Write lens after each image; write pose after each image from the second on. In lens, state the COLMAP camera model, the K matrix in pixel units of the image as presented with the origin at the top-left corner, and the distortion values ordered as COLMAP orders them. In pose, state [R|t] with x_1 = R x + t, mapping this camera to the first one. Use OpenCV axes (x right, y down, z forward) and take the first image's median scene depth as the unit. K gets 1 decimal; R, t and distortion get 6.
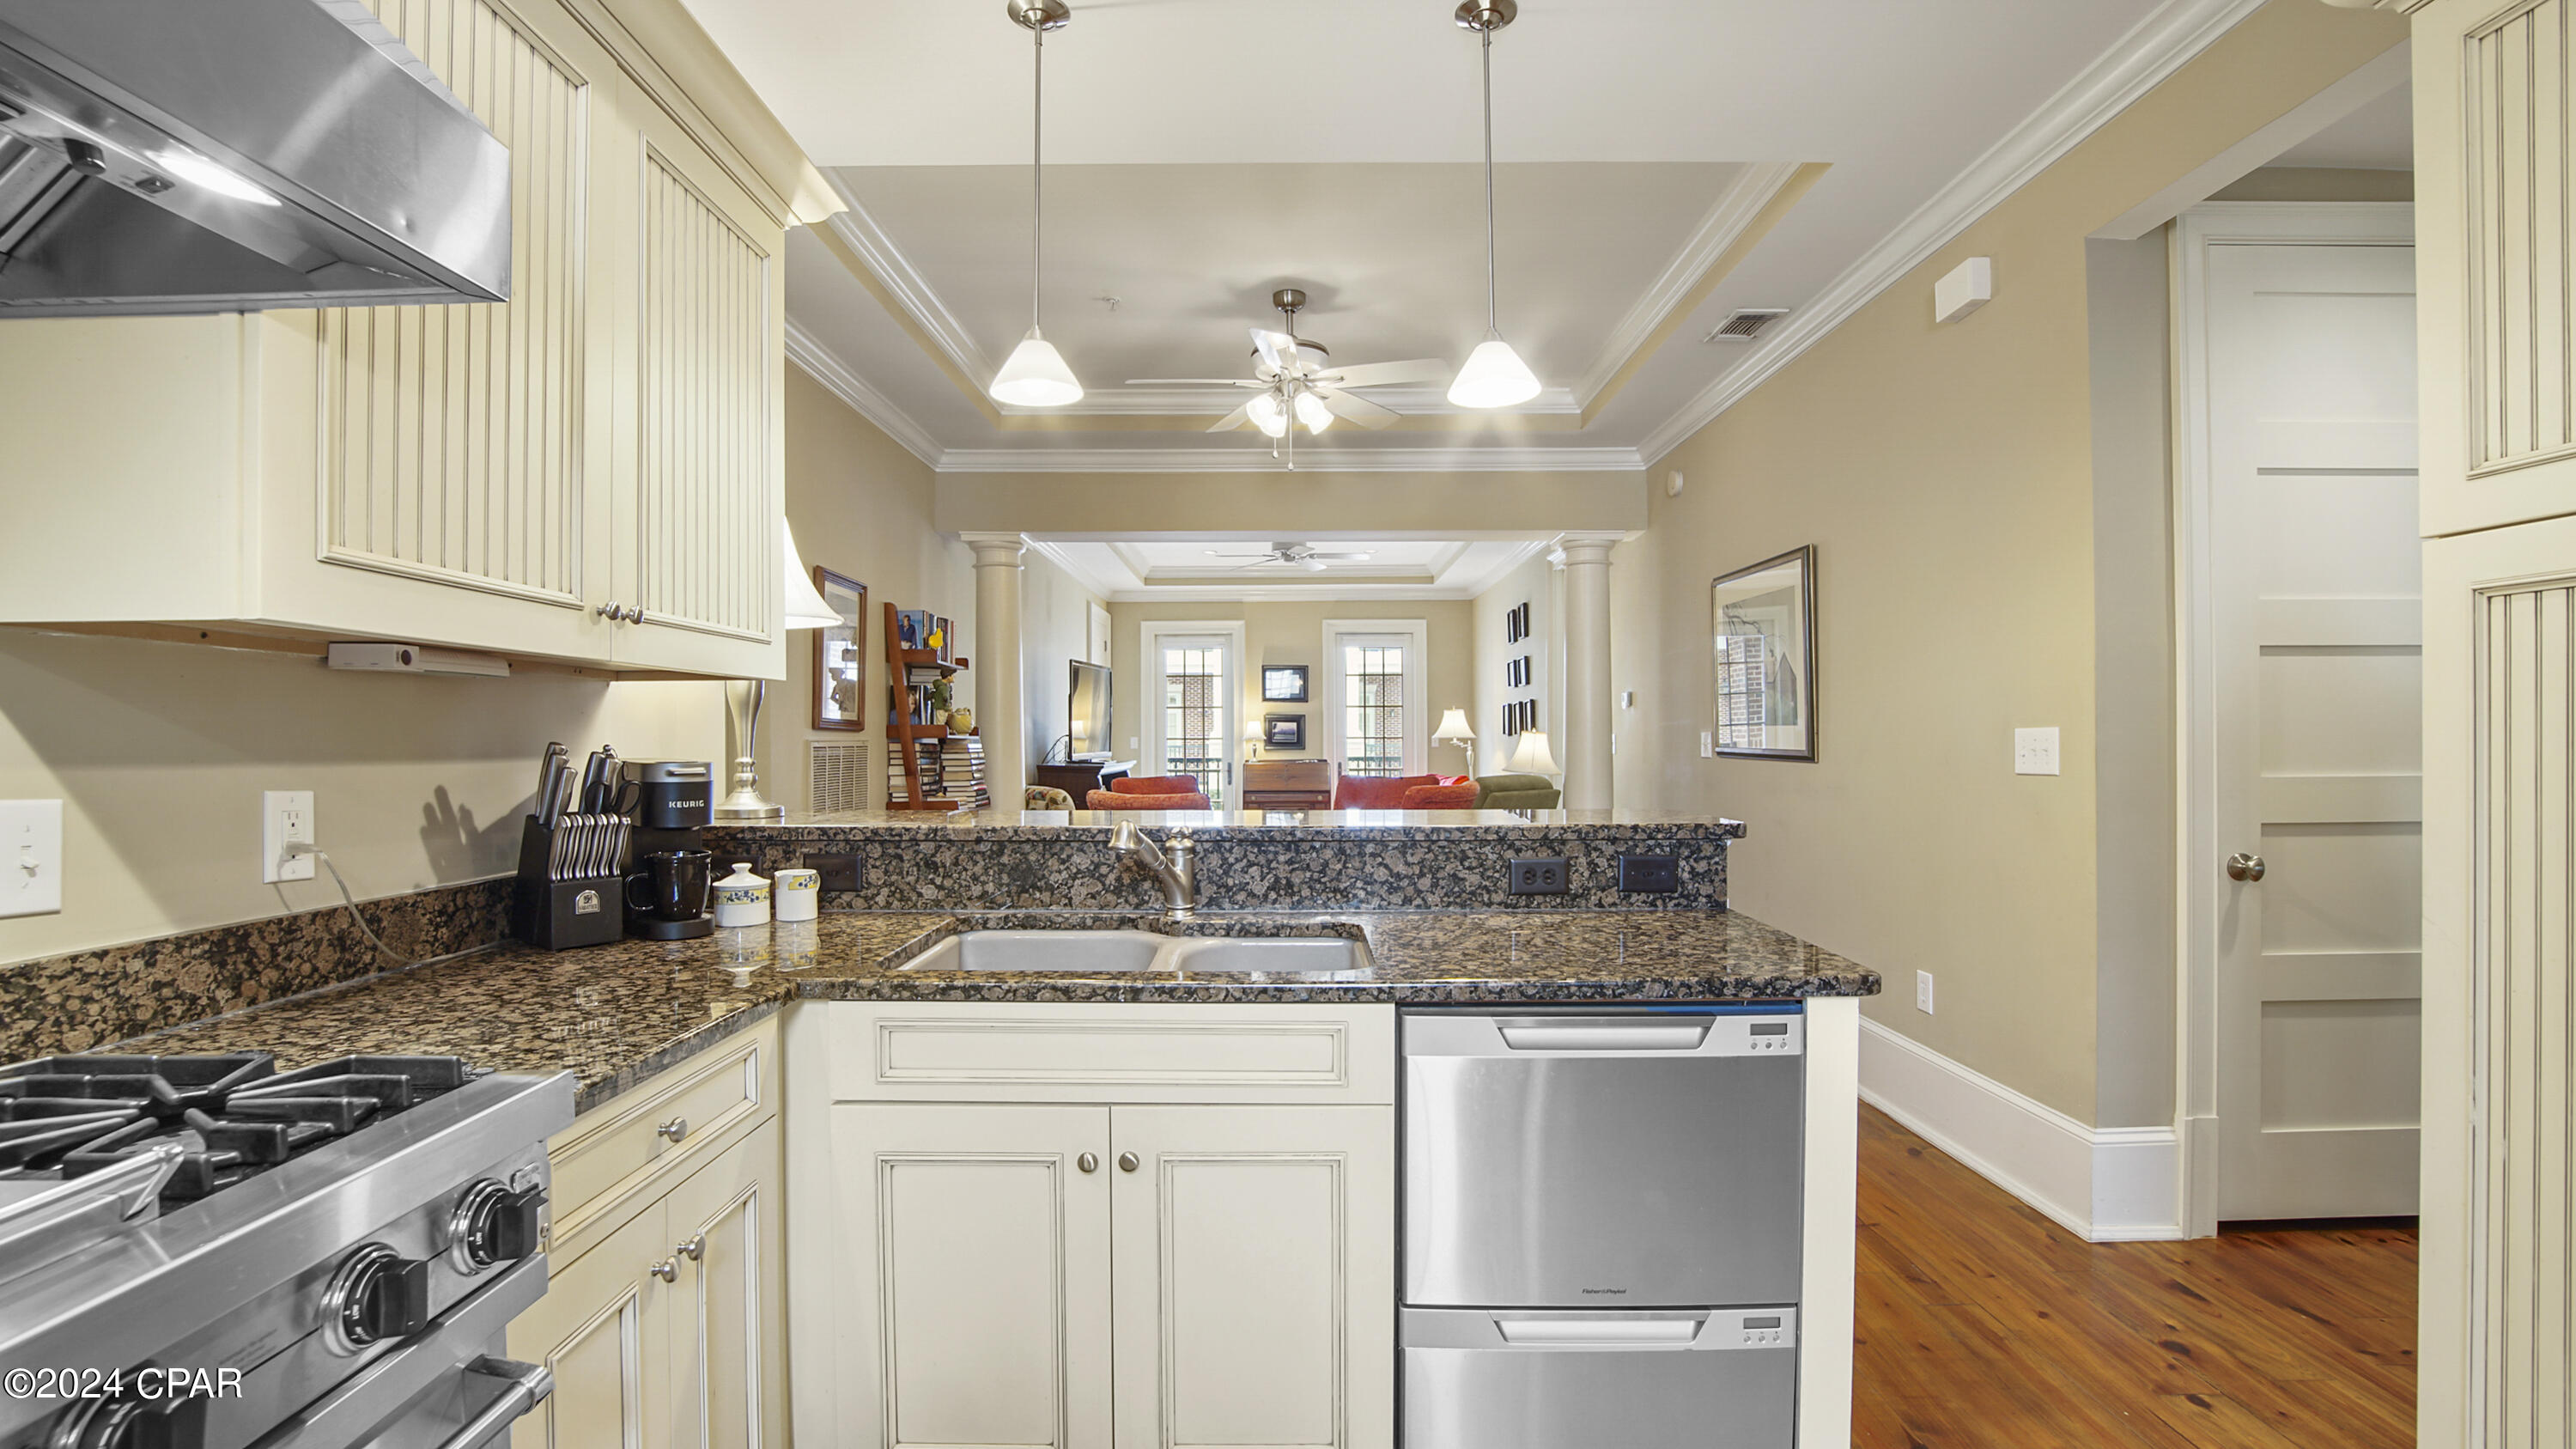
lens RADIAL K [[1175.1, 0, 1246.6], [0, 1175.1, 743.4], [0, 0, 1]] dist [-0.038946, 0.007050]
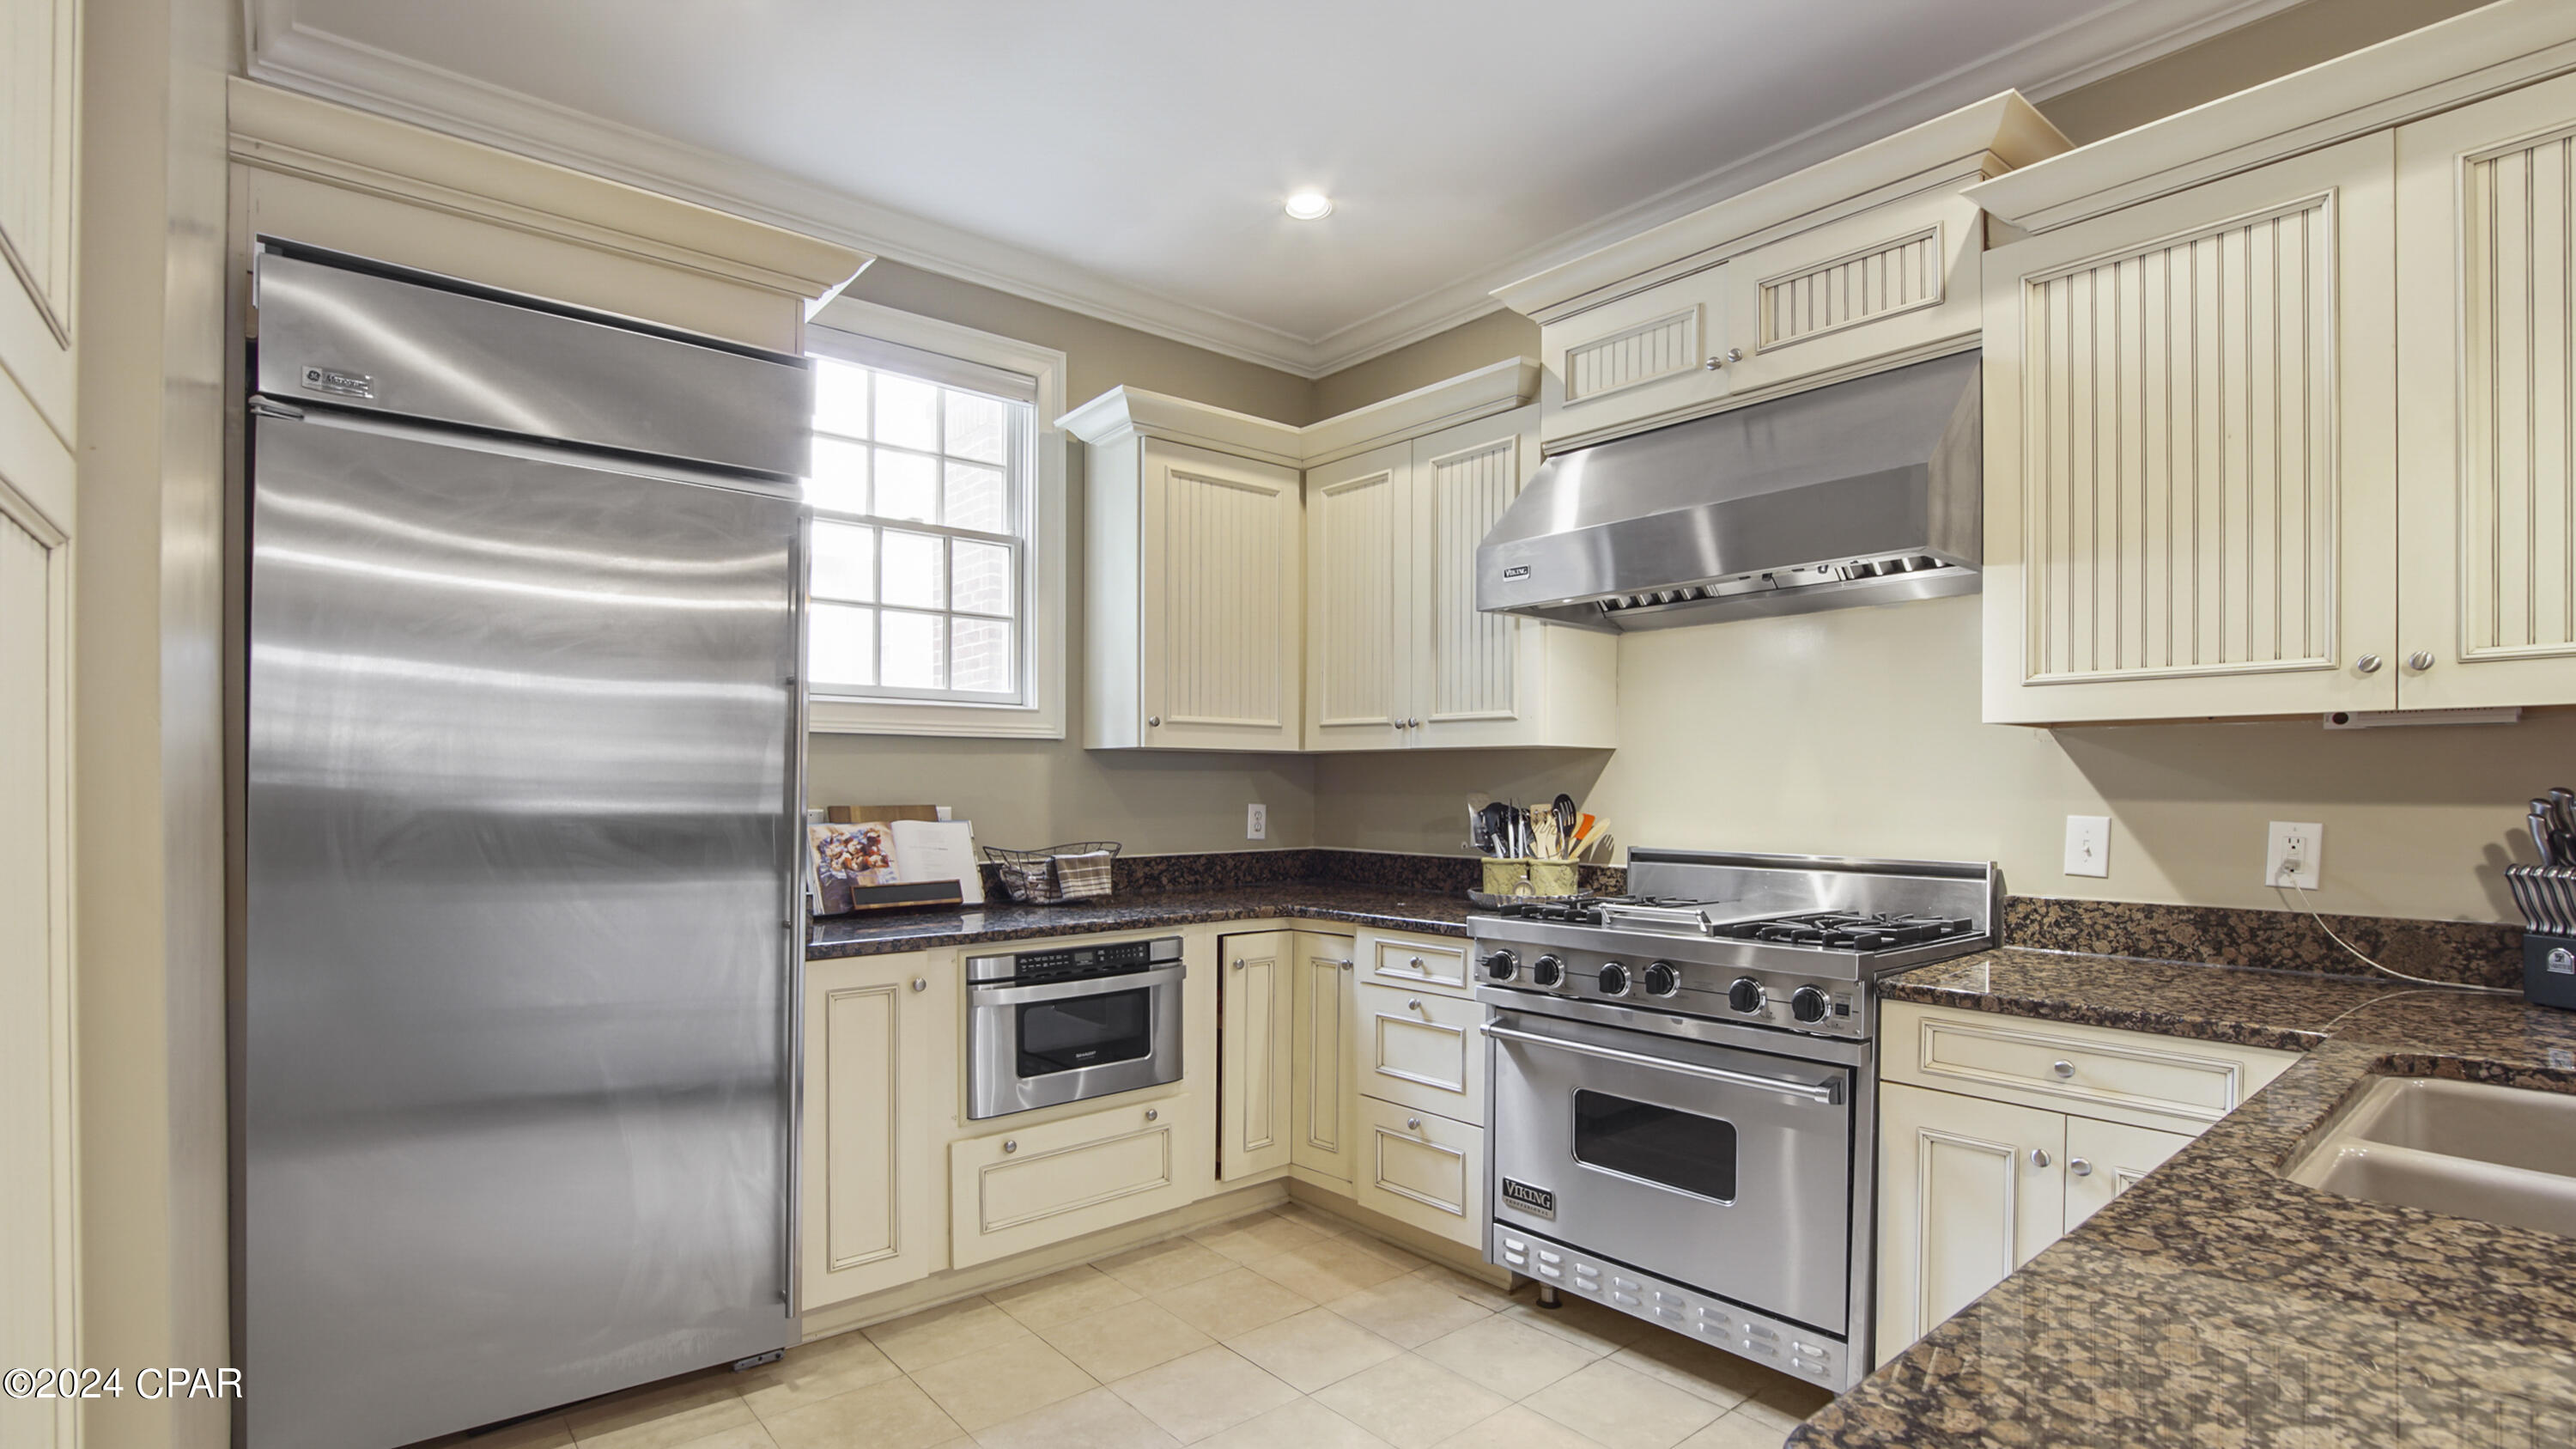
lens RADIAL K [[1175.1, 0, 1280.6], [0, 1175.1, 799.4], [0, 0, 1]] dist [-0.038946, 0.007050]
pose [[-0.742035, 0.012254, -0.670249, 0.327005], [0.002110, 0.999871, 0.015944, -0.003644], [0.670358, 0.010417, -0.741965, 0.399395]]
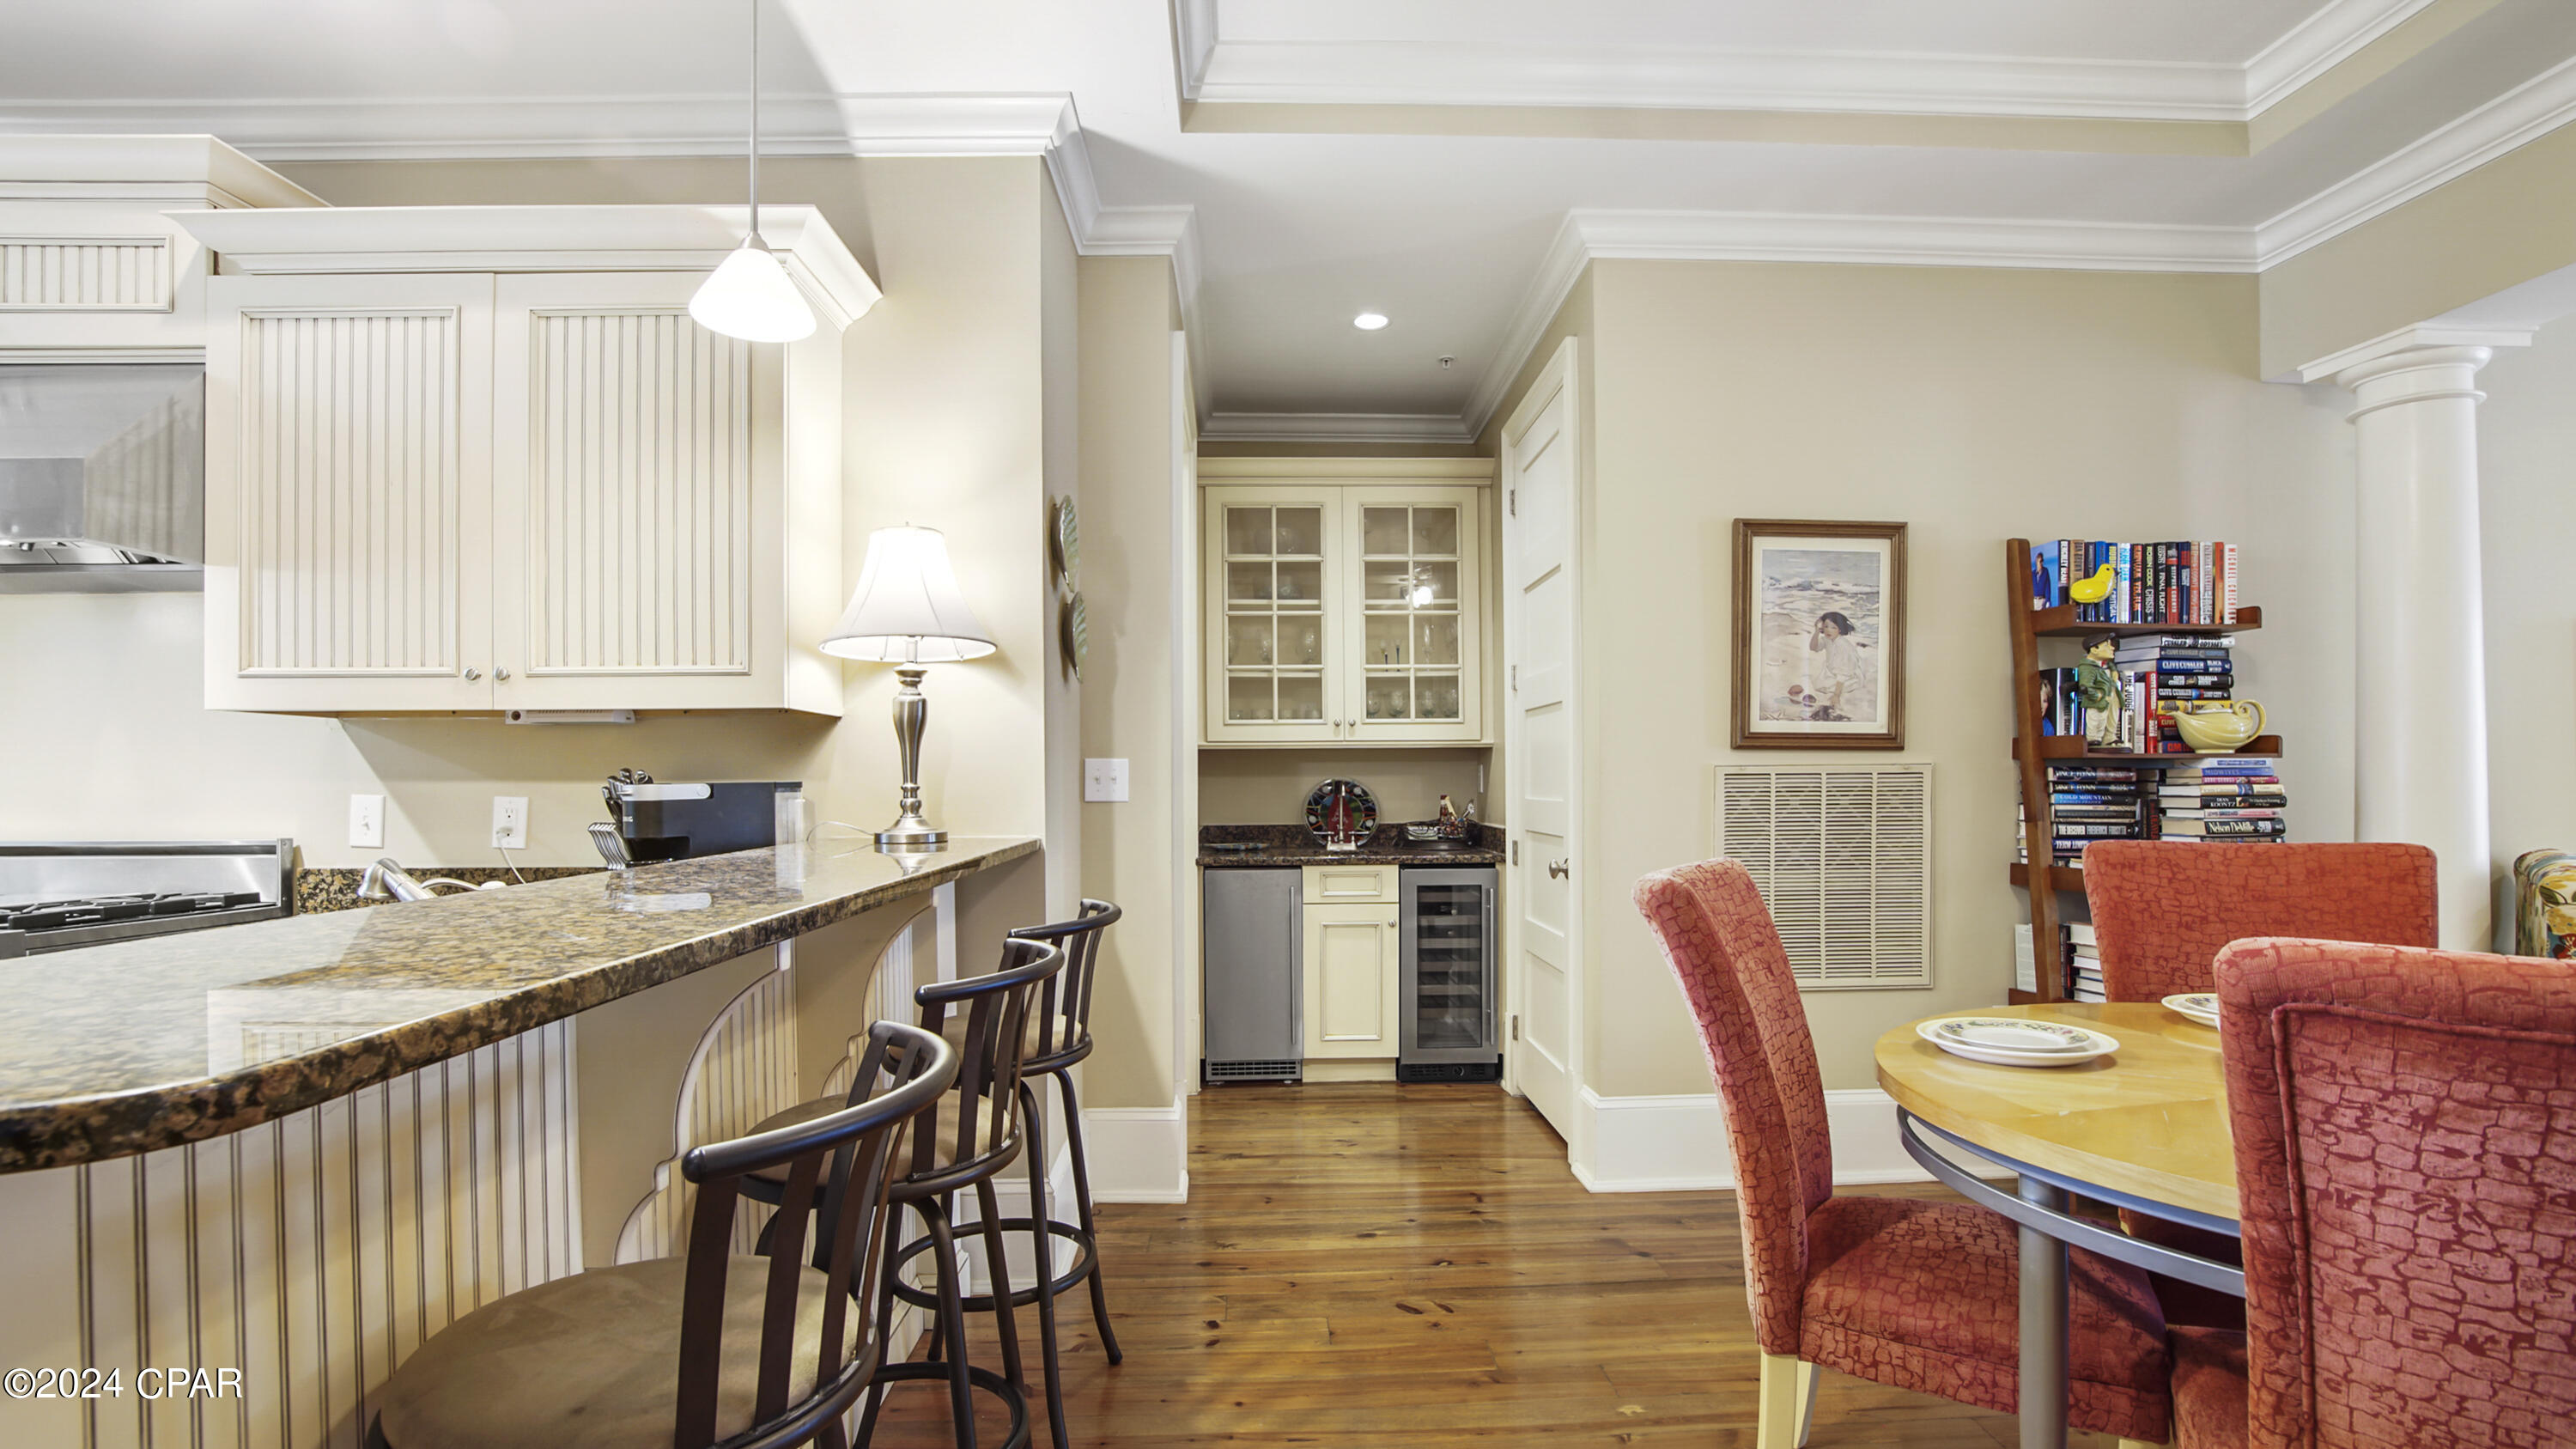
lens RADIAL K [[1175.1, 0, 1292.9], [0, 1175.1, 788.0], [0, 0, 1]] dist [-0.038946, 0.007050]
pose [[0.064841, 0.012043, -0.997823, 0.331465], [0.001371, 0.999925, 0.012158, 0.002581], [0.997895, -0.002156, 0.064820, 0.690749]]
